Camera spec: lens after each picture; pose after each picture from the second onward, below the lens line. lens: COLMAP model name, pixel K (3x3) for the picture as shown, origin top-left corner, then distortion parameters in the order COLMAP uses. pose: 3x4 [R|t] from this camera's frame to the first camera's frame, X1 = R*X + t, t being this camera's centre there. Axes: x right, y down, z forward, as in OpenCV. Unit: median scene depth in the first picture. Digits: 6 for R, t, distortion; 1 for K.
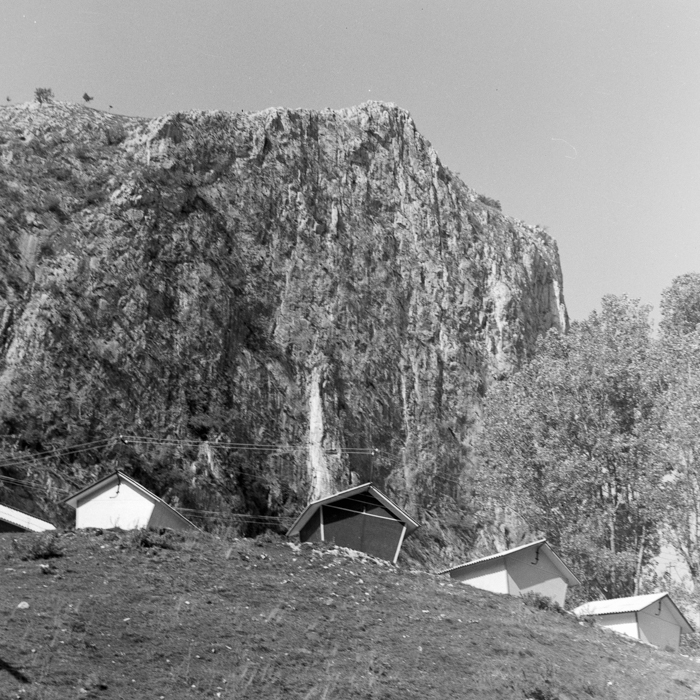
lens RADIAL K [[1036.5, 0, 350.0], [0, 1036.5, 350.0], [0, 0, 1]] dist [-0.000901, -0.028419]
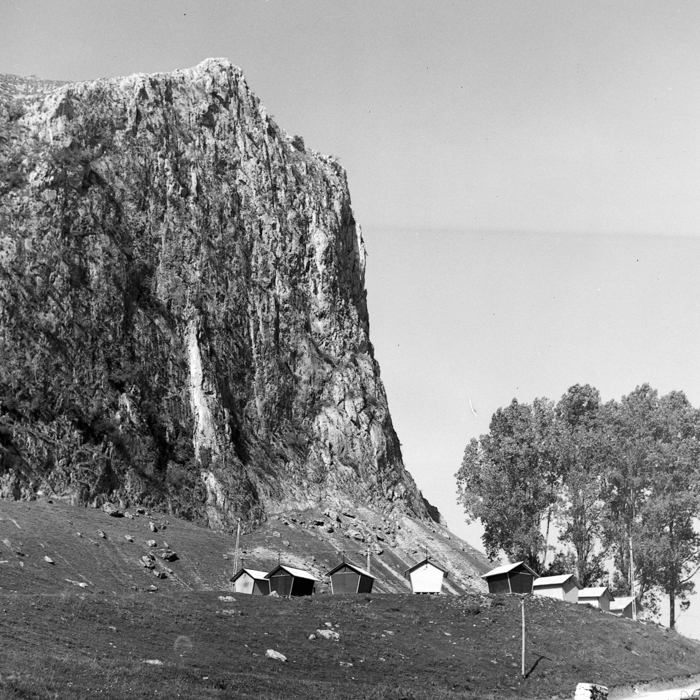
lens RADIAL K [[1036.5, 0, 350.0], [0, 1036.5, 350.0], [0, 0, 1]] dist [-0.000901, -0.028419]
pose [[0.966855, 0.008182, 0.255195, -0.154511], [-0.041503, 0.991230, 0.125459, -0.102632], [-0.251930, -0.131892, 0.958716, -0.193763]]
